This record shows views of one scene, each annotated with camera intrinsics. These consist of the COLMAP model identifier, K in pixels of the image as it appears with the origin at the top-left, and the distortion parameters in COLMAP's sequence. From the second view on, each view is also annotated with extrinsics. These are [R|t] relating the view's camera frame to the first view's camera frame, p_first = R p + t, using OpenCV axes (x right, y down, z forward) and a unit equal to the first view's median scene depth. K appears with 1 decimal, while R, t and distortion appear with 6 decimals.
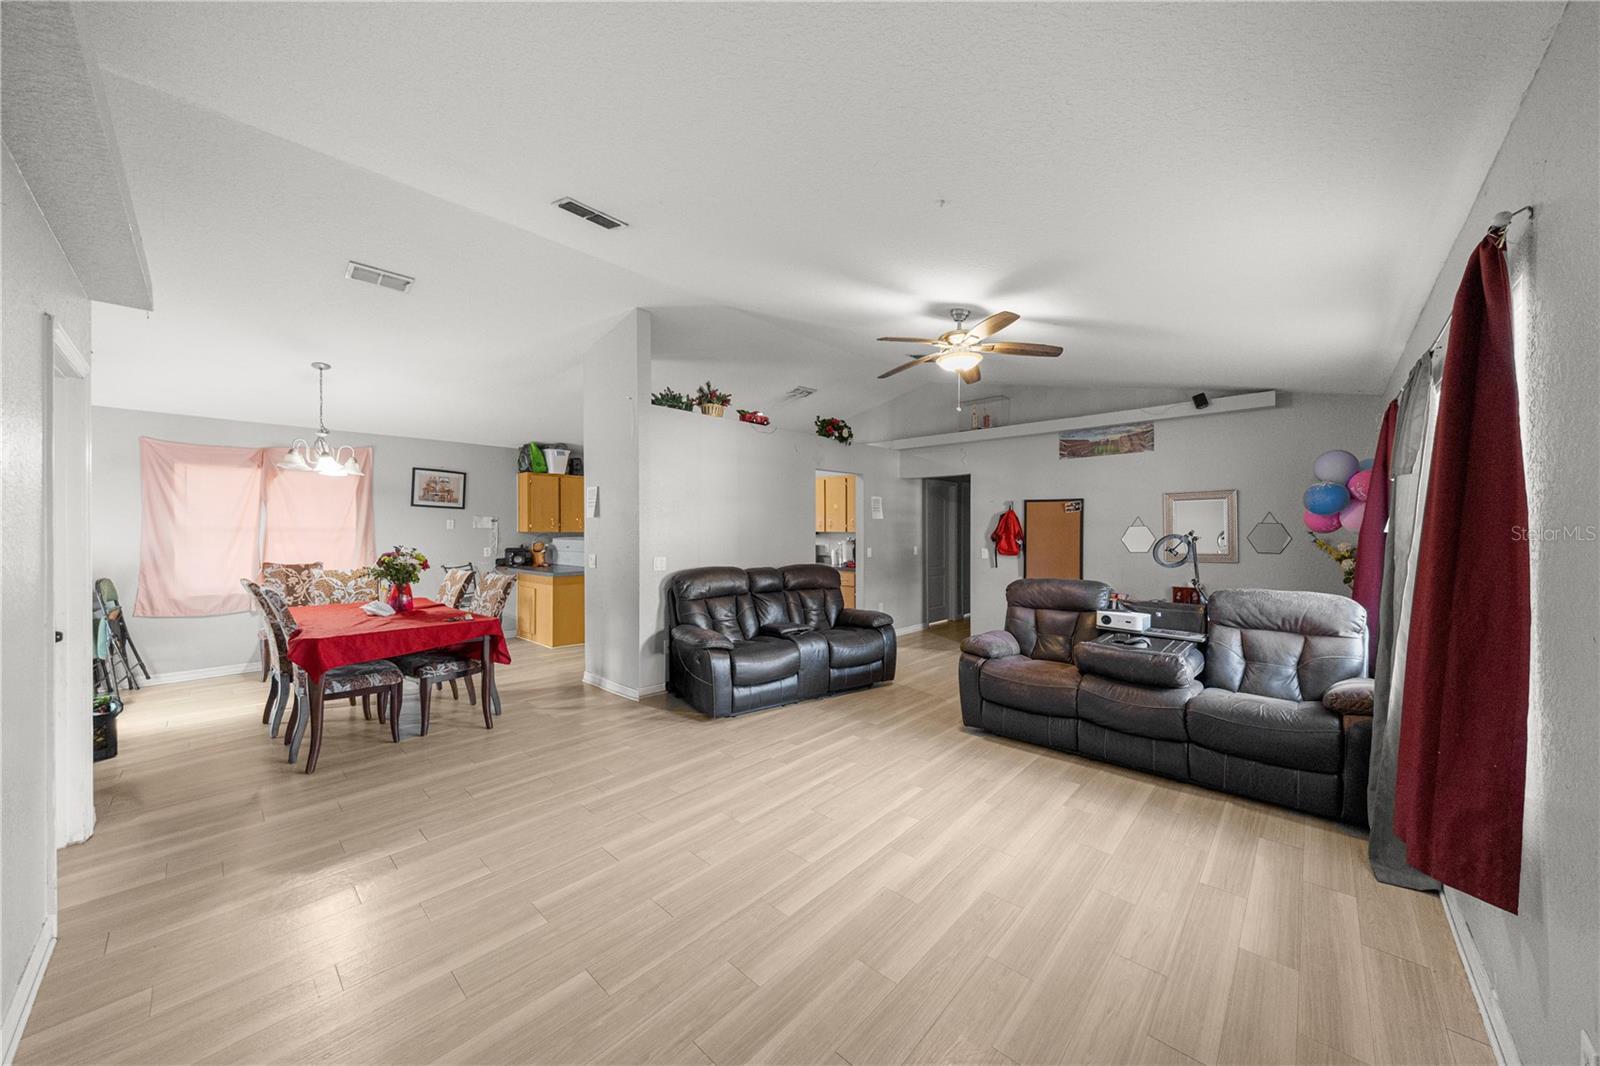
lens RADIAL K [[553.2, 0, 800.0], [0, 553.2, 533.0], [0, 0, 1]] dist [0.000272, 0.000008]
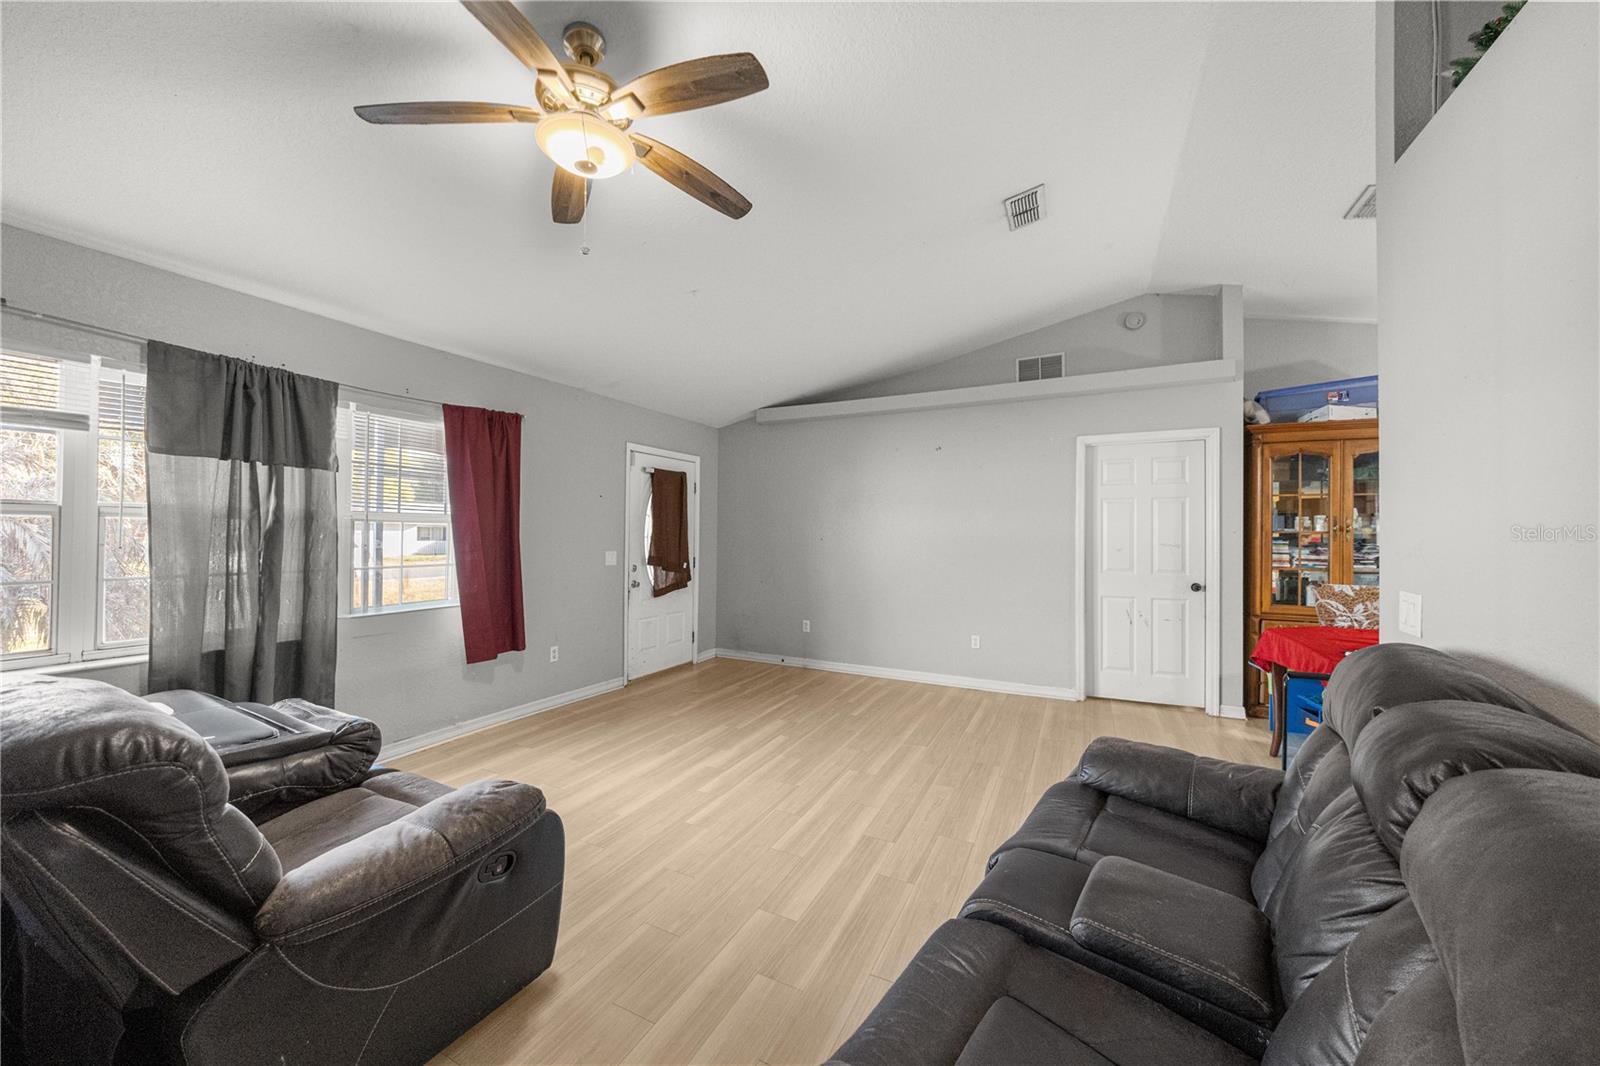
lens RADIAL K [[577.2, 0, 800.0], [0, 577.2, 533.0], [0, 0, 1]] dist [0.000587, -0.000007]
pose [[-0.957681, -0.007413, -0.287737, 0.357335], [-0.009698, 0.999932, 0.006516, 0.013451], [0.287669, 0.009031, -0.957687, 2.168968]]
